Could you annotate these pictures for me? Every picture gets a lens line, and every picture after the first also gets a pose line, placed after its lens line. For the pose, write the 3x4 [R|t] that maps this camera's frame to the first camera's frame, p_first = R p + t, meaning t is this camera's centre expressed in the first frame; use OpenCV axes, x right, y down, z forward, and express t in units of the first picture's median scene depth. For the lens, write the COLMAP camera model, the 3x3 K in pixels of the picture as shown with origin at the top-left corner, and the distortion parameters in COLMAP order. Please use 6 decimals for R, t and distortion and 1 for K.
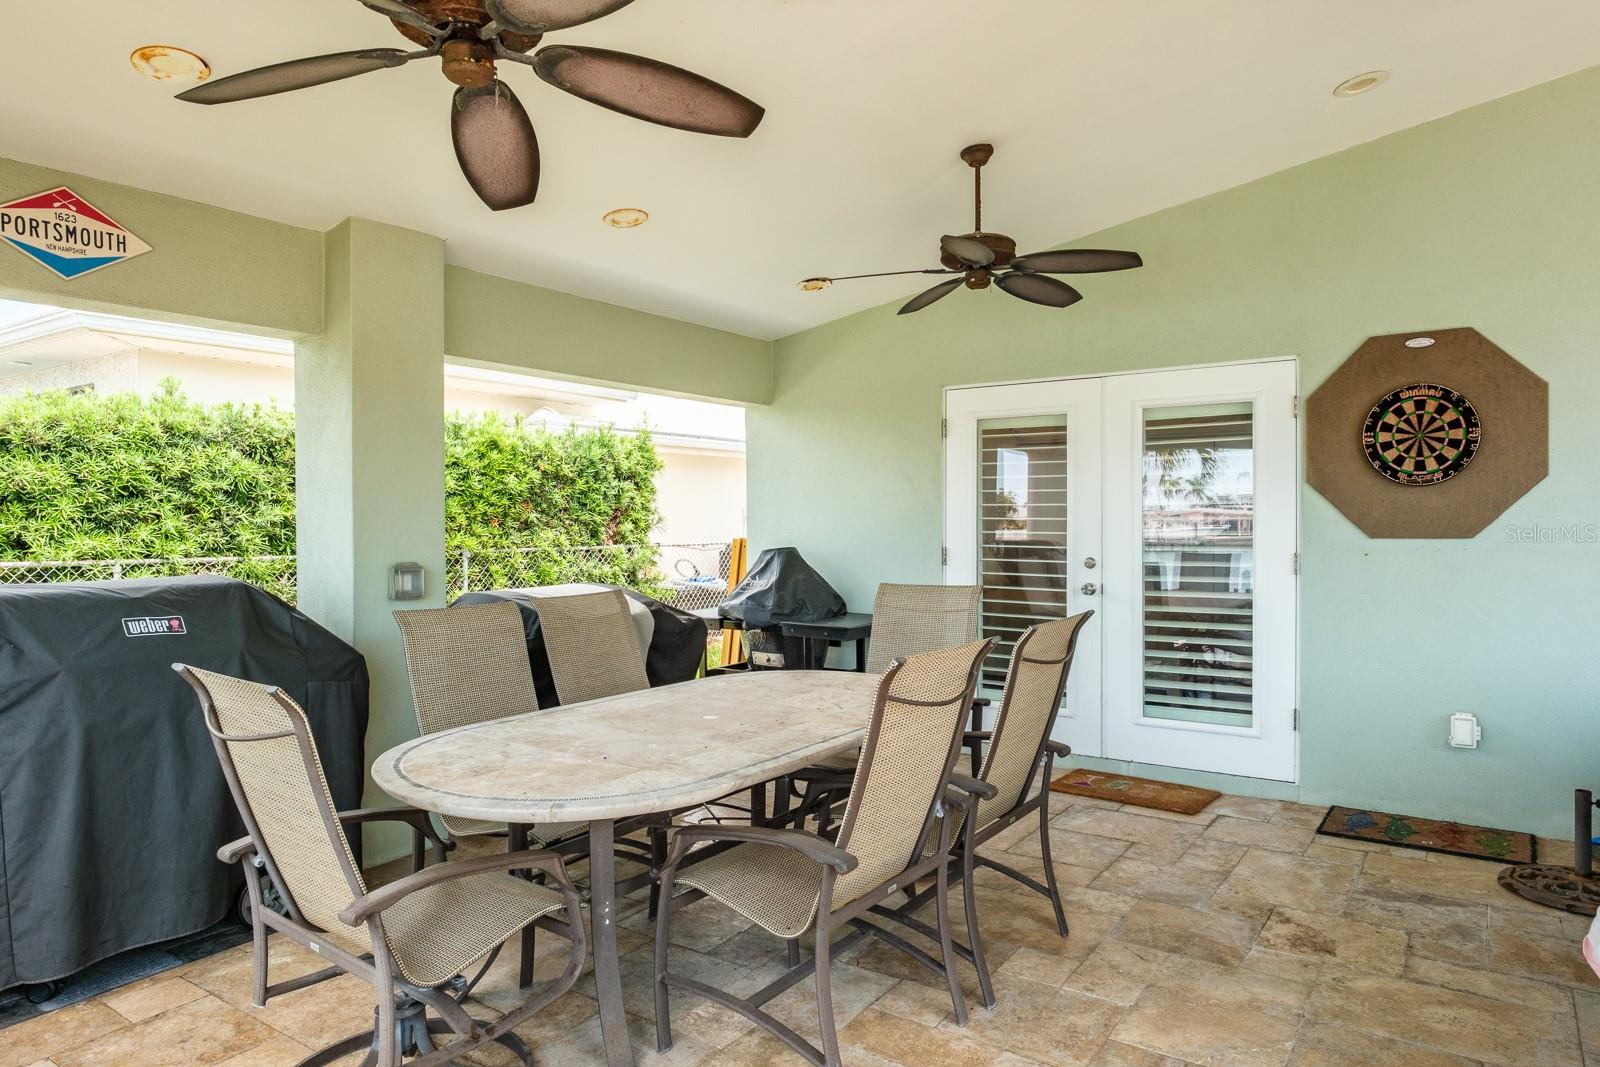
lens RADIAL K [[1010.2, 0, 788.0], [0, 1010.2, 529.6], [0, 0, 1]] dist [-0.004473, 0.001959]
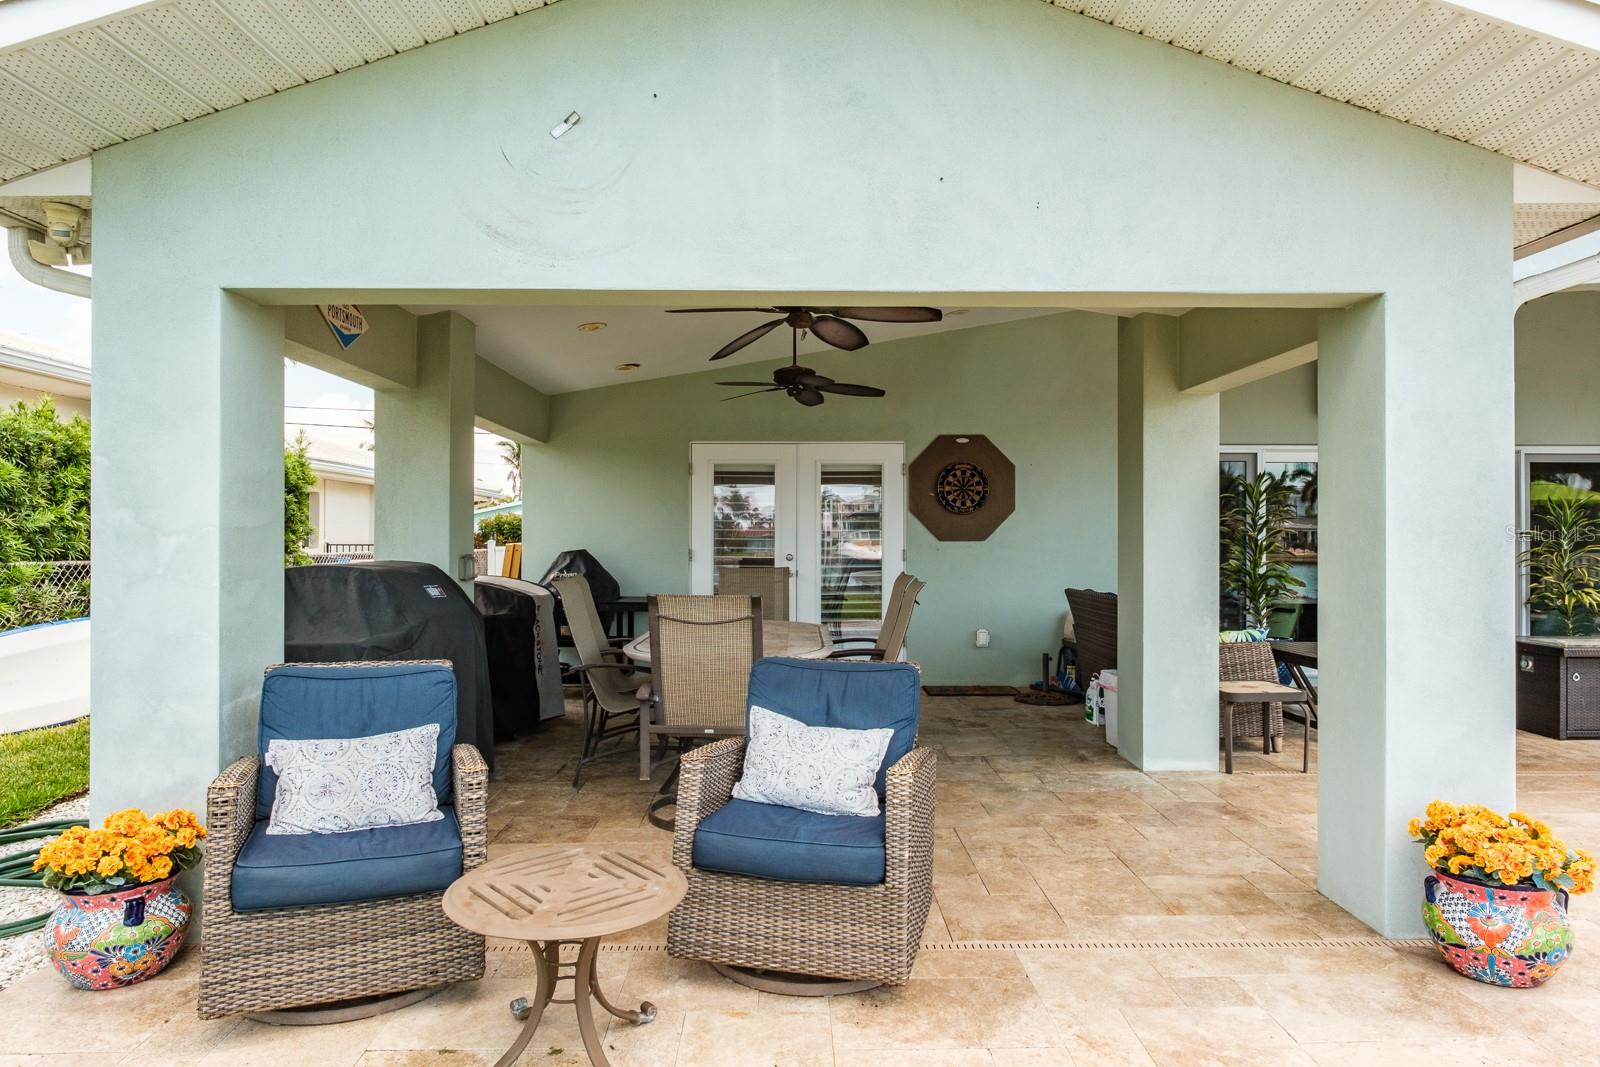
lens RADIAL K [[1010.2, 0, 791.0], [0, 1010.2, 534.2], [0, 0, 1]] dist [-0.004473, 0.001959]
pose [[0.810549, 0.006417, 0.585636, -0.775113], [0.001183, 0.999920, -0.012593, 0.019346], [-0.585670, 0.010900, 0.810476, -0.378703]]
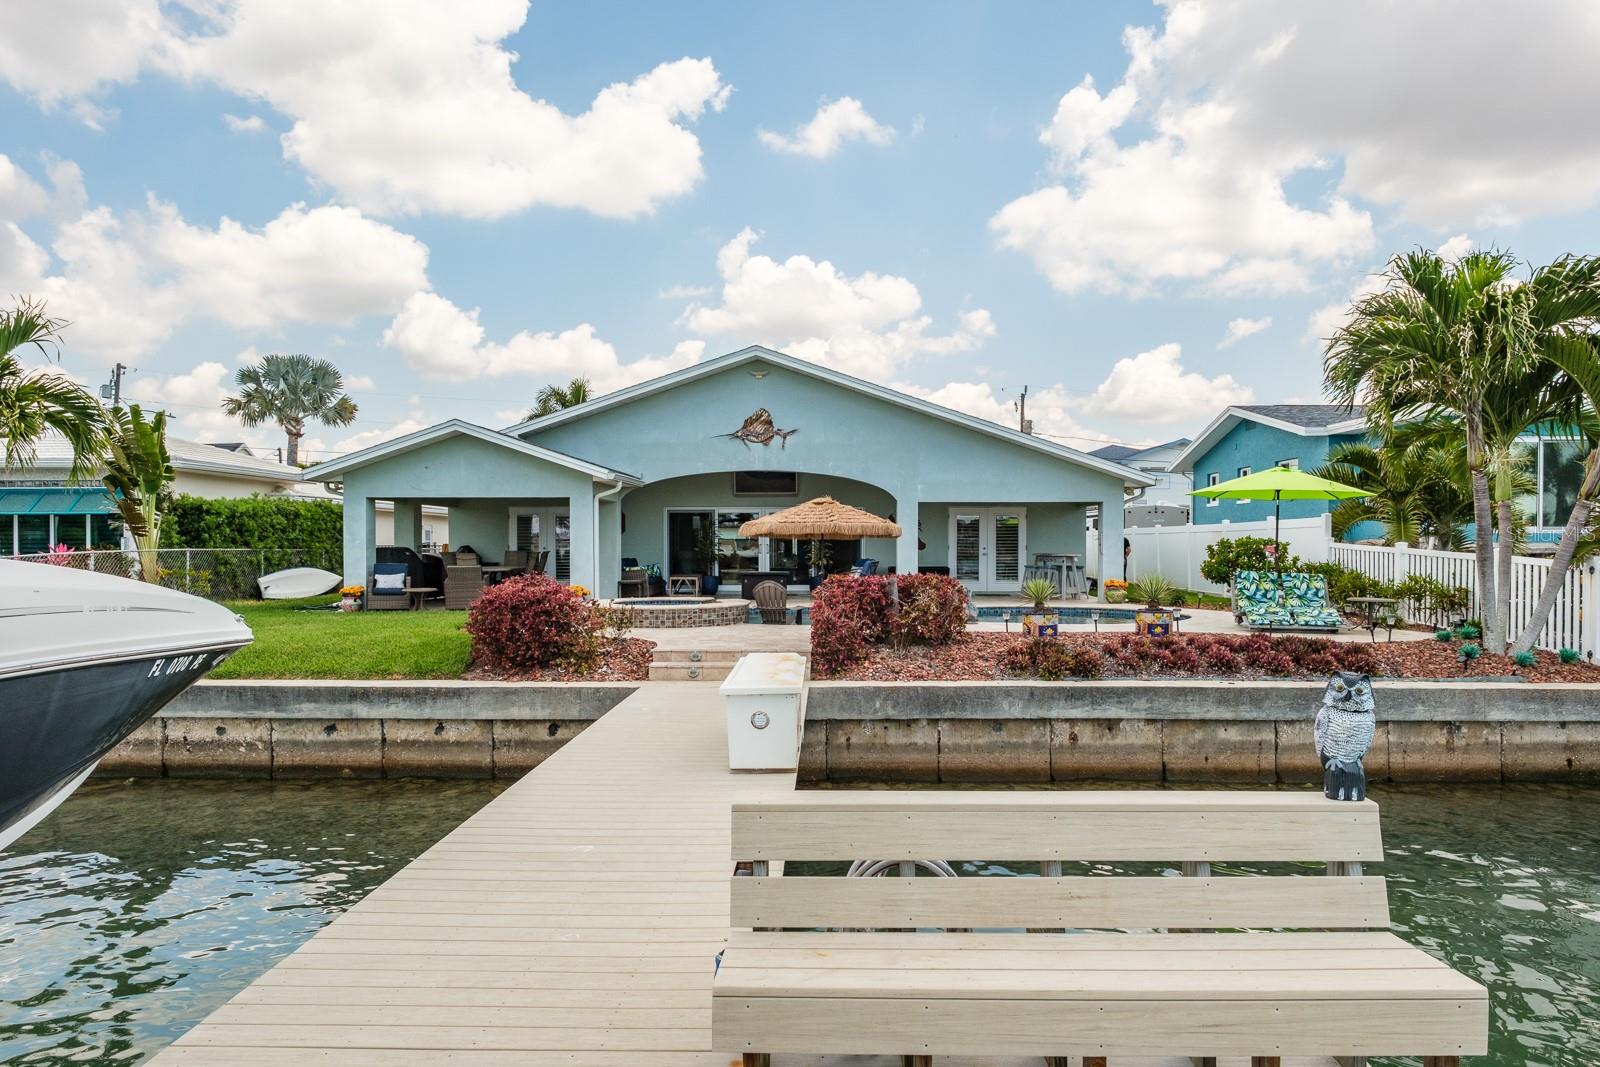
lens RADIAL K [[1010.2, 0, 804.2], [0, 1010.2, 549.1], [0, 0, 1]] dist [-0.004473, 0.001959]
pose [[0.832749, 0.003540, 0.553639, -1.500658], [0.004523, 0.999903, -0.013197, 0.111621], [-0.553632, 0.013494, 0.832652, -4.098544]]
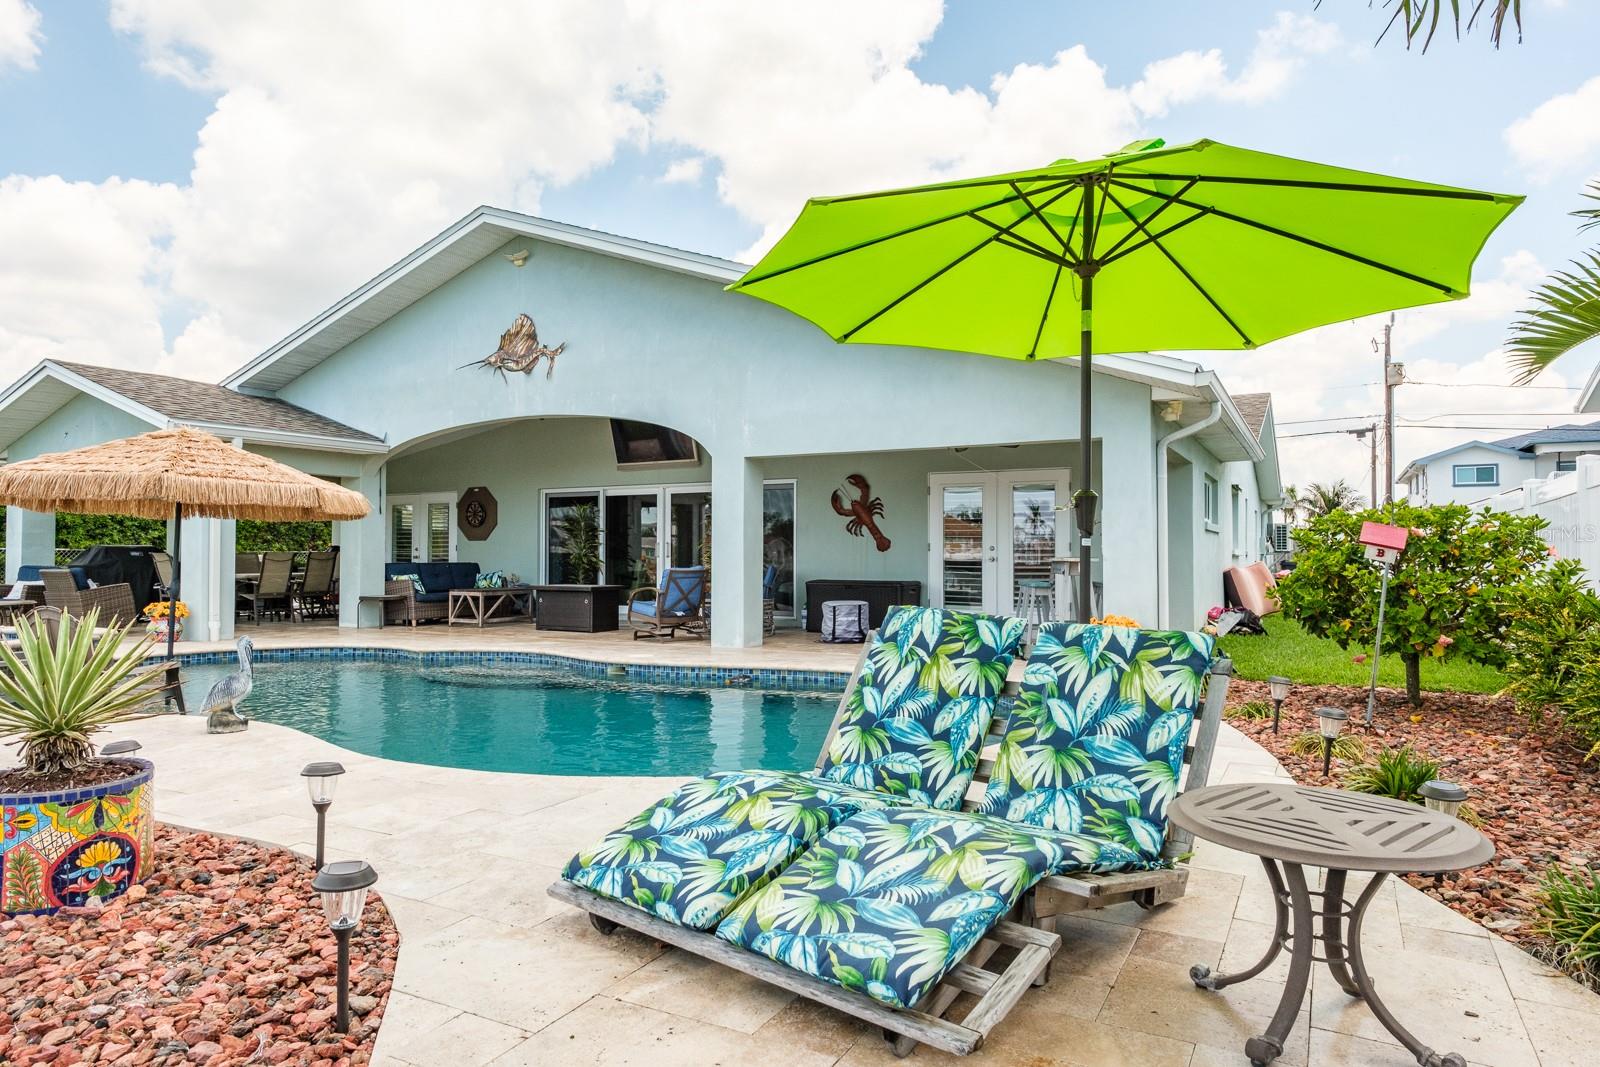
lens RADIAL K [[1010.2, 0, 797.2], [0, 1010.2, 535.9], [0, 0, 1]] dist [-0.004473, 0.001959]
pose [[0.992064, 0.005659, 0.125608, 1.359791], [-0.002009, 0.999572, -0.029169, 0.100754], [-0.125719, 0.028686, 0.991651, -2.983302]]
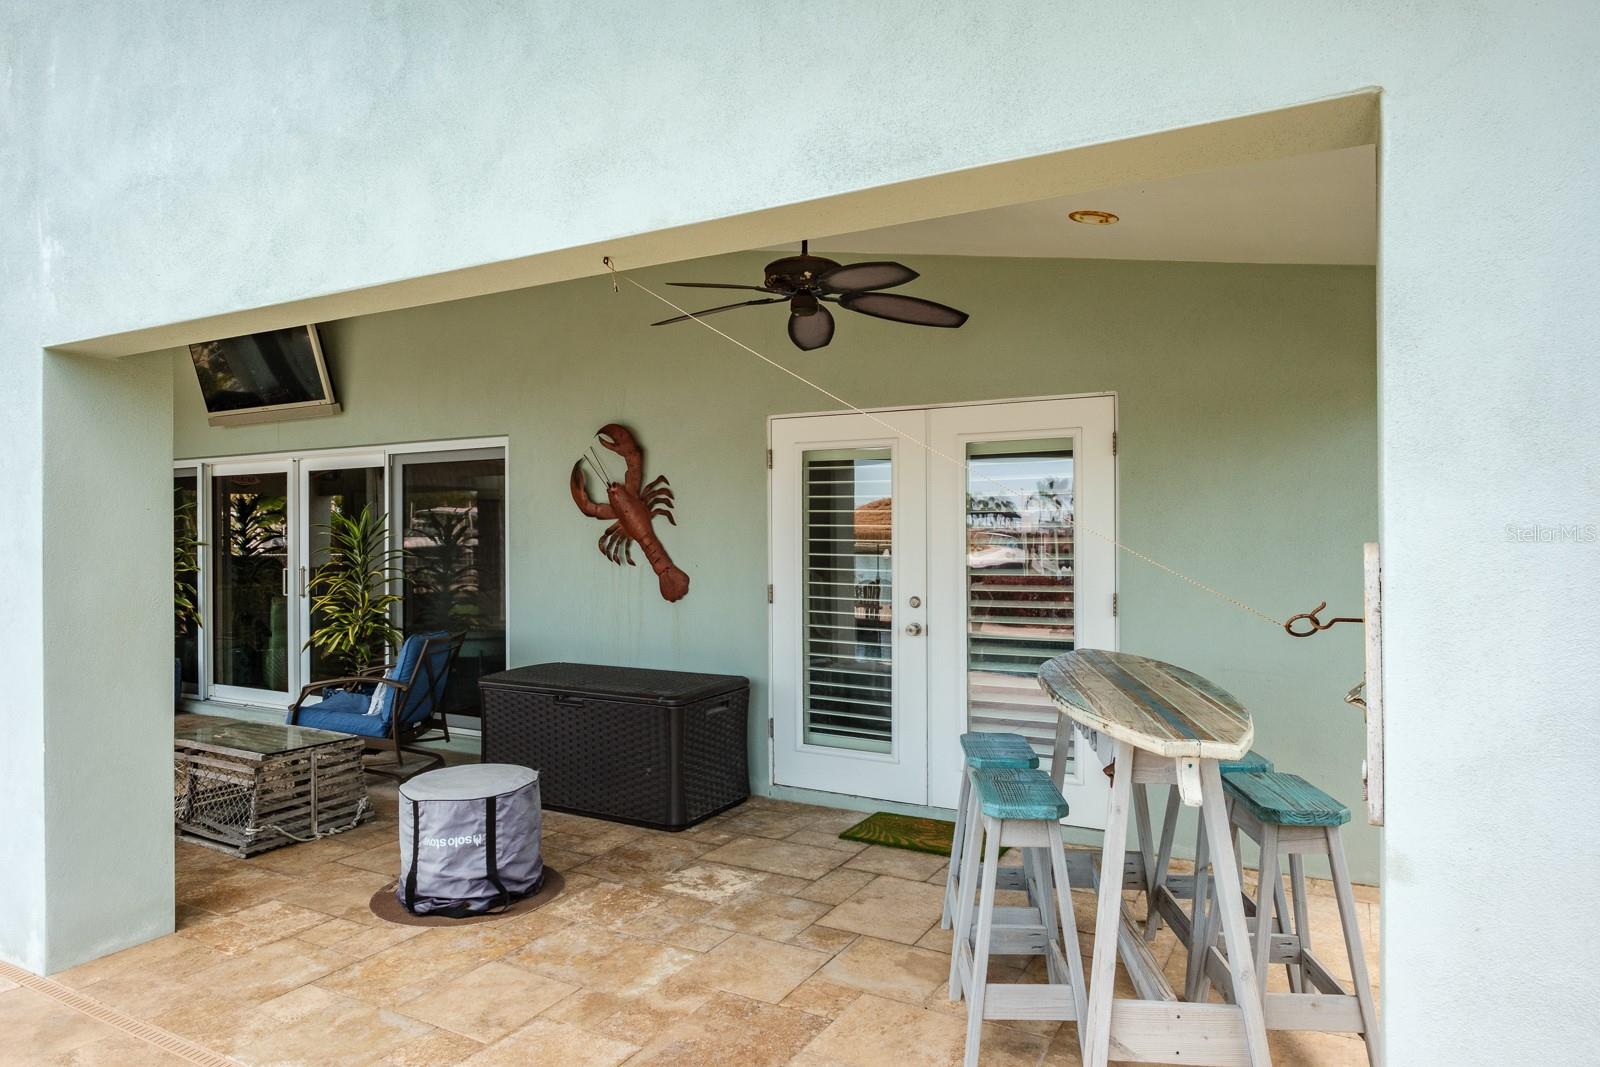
lens RADIAL K [[1010.2, 0, 797.2], [0, 1010.2, 539.2], [0, 0, 1]] dist [-0.004473, 0.001959]
pose [[0.994405, -0.004274, 0.105548, 2.028148], [0.004496, 0.999988, -0.001868, -0.020519], [-0.105538, 0.002332, 0.994412, -1.296378]]
